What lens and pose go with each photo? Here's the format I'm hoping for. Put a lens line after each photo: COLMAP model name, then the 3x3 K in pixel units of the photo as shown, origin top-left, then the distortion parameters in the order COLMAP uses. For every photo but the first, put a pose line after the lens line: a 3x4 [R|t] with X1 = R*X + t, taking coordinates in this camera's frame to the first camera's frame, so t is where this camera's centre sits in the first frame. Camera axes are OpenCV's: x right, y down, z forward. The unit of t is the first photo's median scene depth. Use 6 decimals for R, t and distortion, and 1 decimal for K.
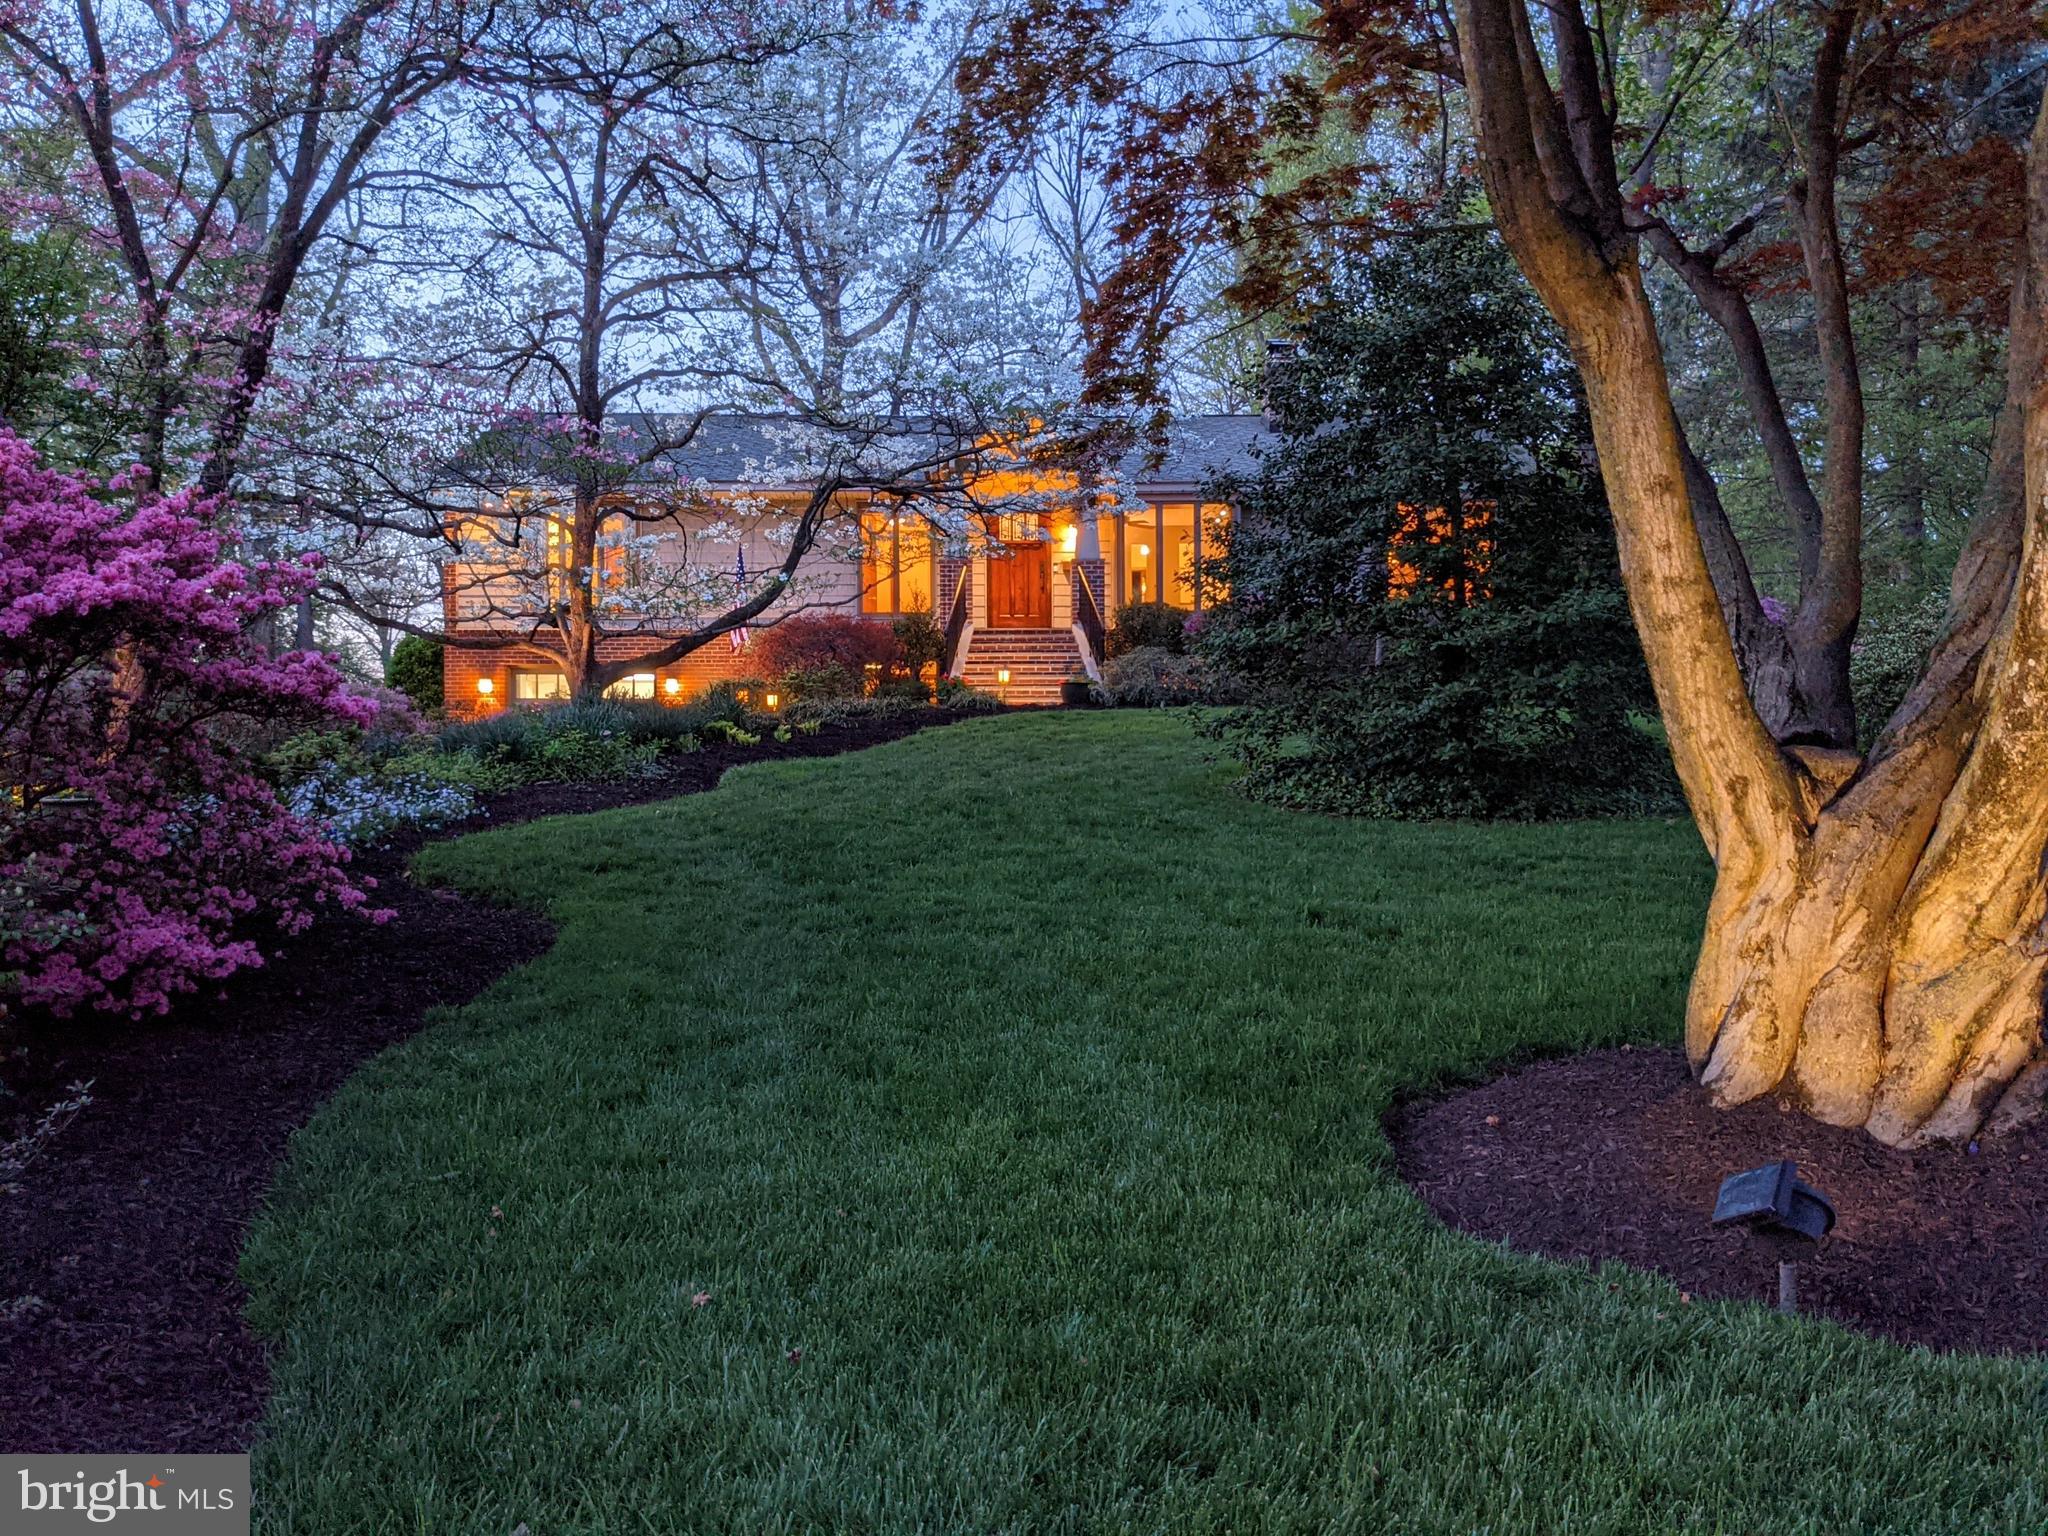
lens RADIAL K [[1639.5, 0, 1024.0], [0, 1639.5, 768.0], [0, 0, 1]] dist [0.052060, -0.074896]
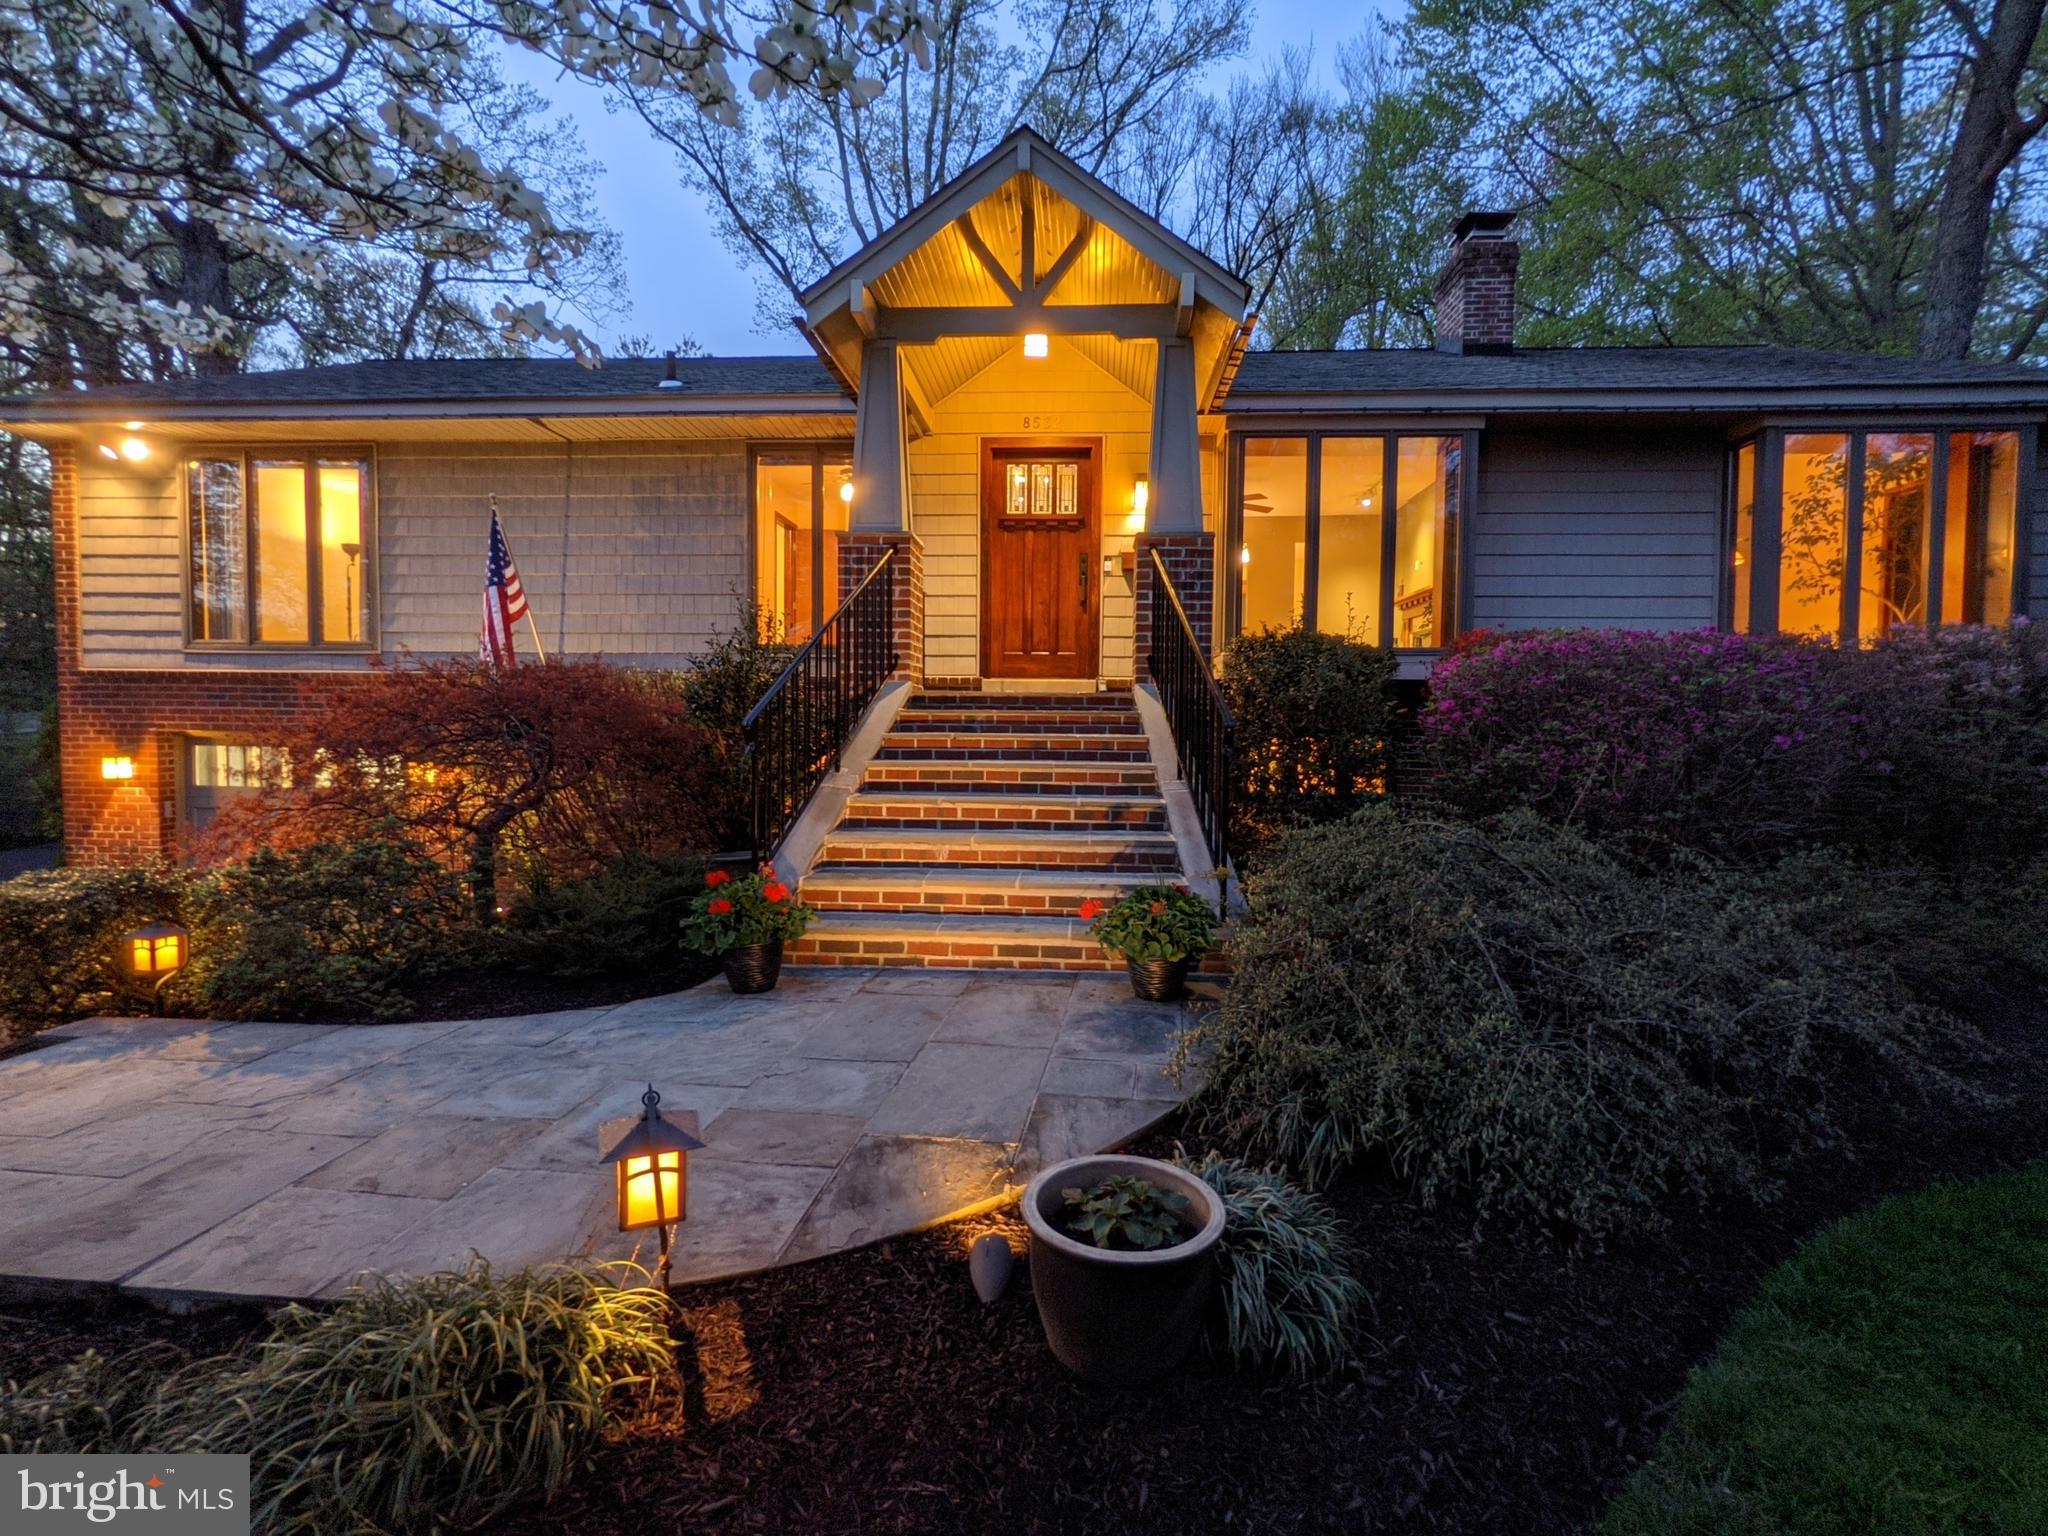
lens RADIAL K [[993.9, 0, 1028.9], [0, 993.9, 776.4], [0, 0, 1]] dist [0.000671, -0.000015]
pose [[0.996378, 0.020129, -0.082619, 0.019700], [-0.015192, 0.998086, 0.059954, -0.065725], [0.083667, -0.058482, 0.994776, 0.611870]]
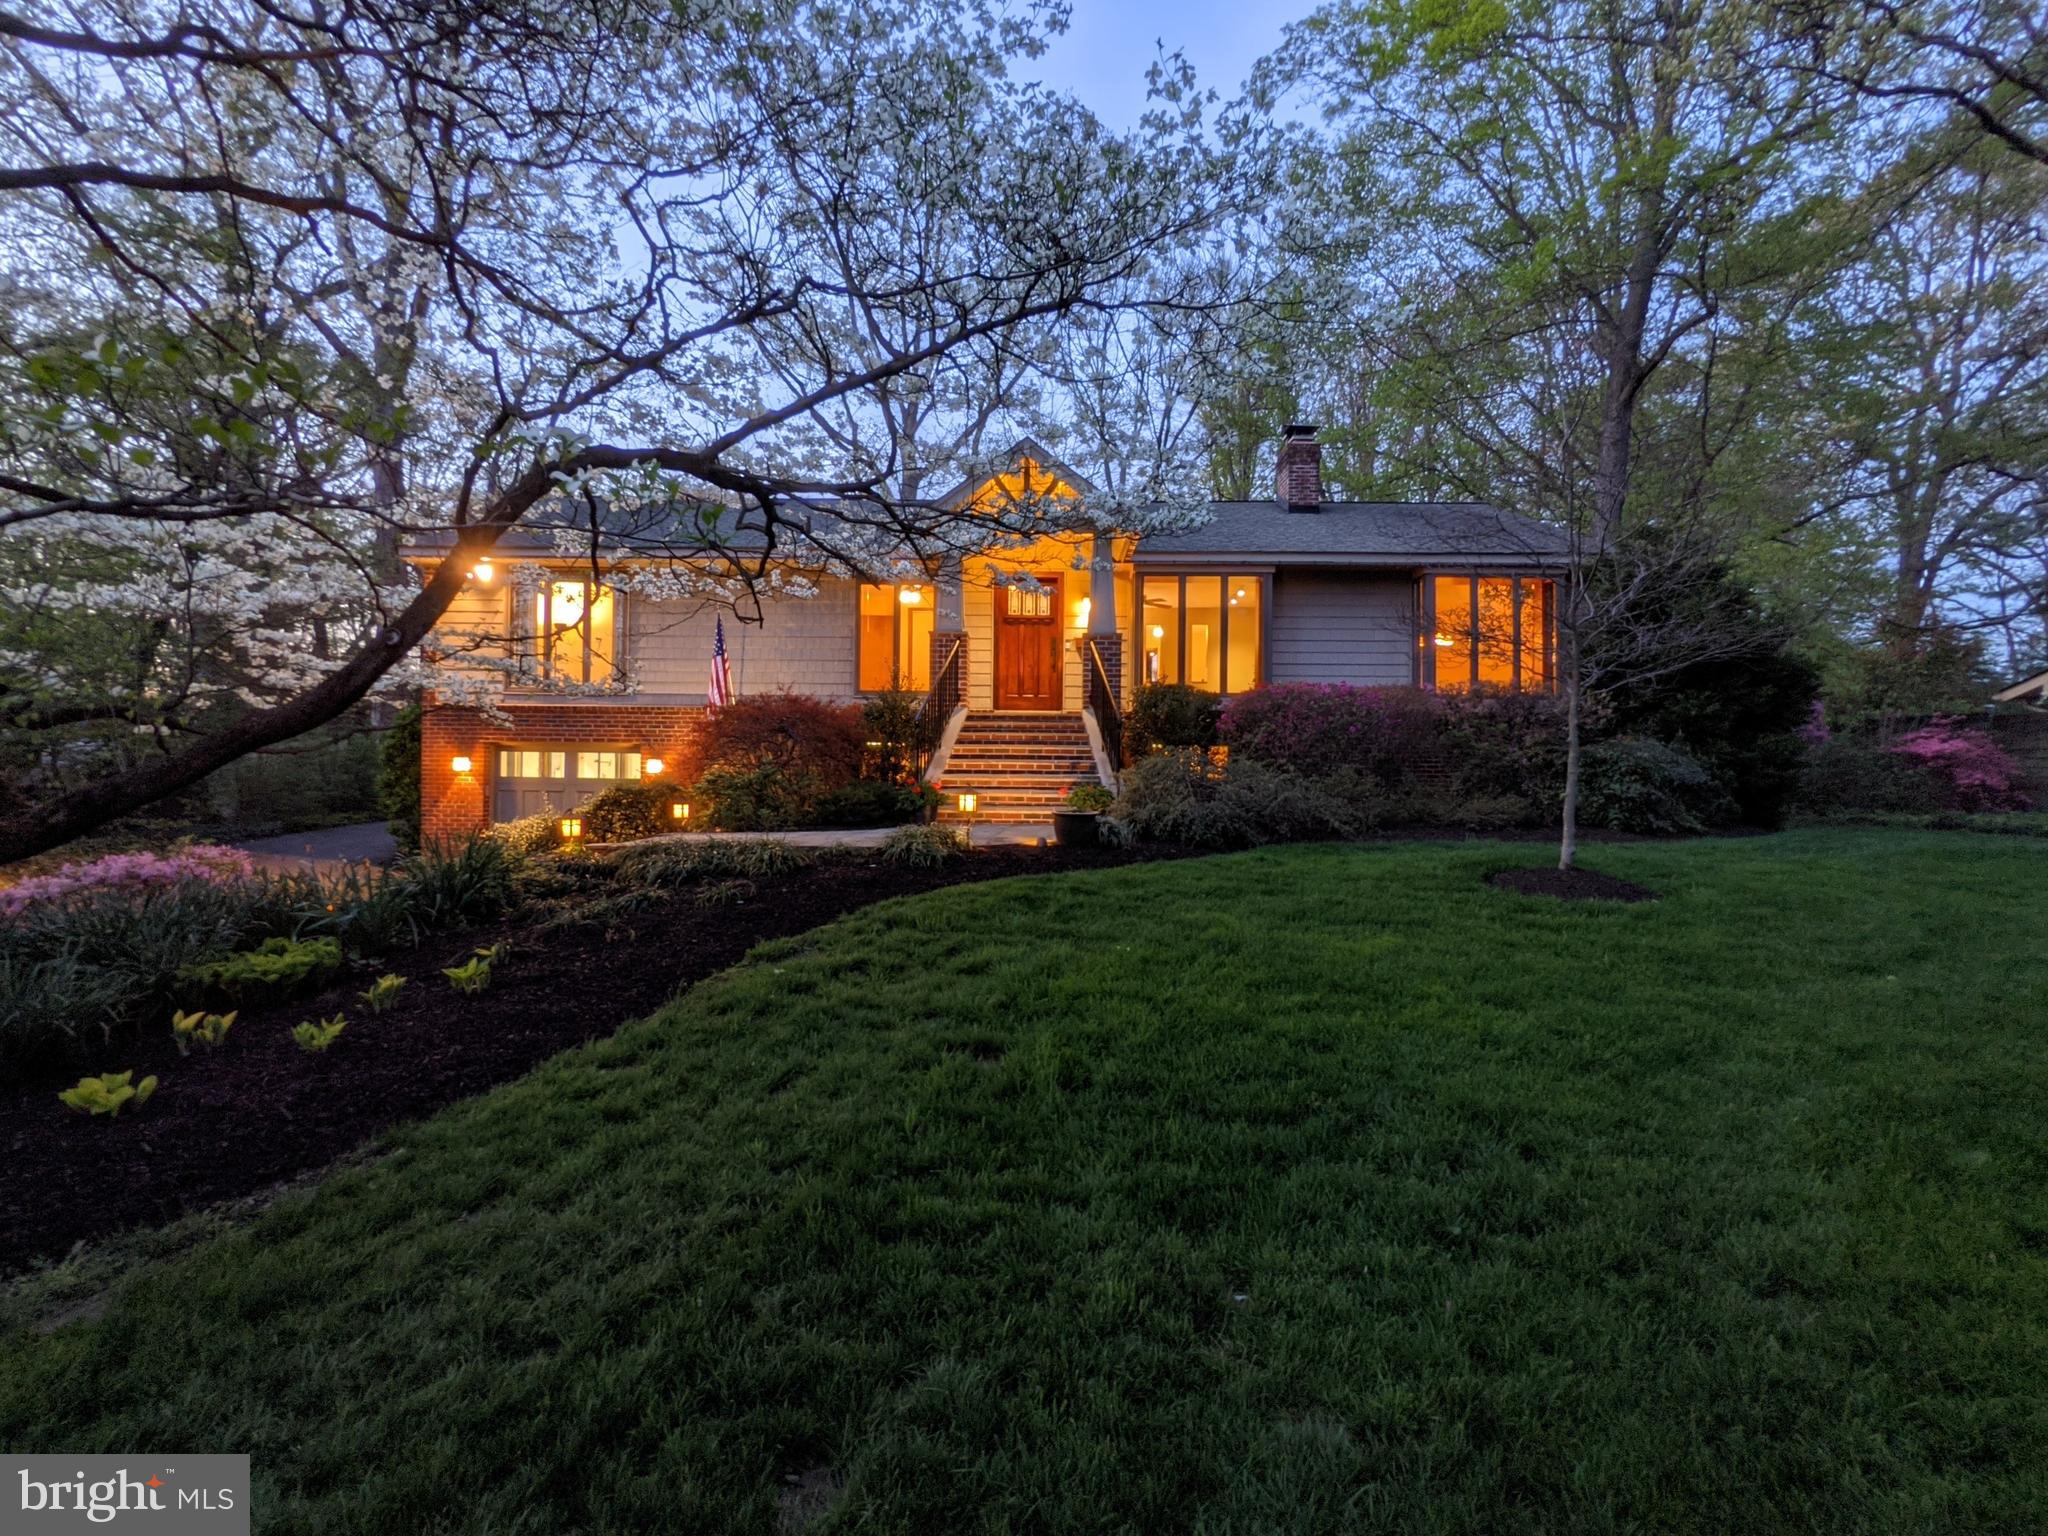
lens RADIAL K [[993.9, 0, 1028.9], [0, 993.9, 776.4], [0, 0, 1]] dist [0.000671, -0.000015]
pose [[0.999087, 0.015498, -0.039813, 0.018917], [-0.015291, 0.999868, 0.005490, -0.046265], [0.039893, -0.004876, 0.999192, 0.401677]]
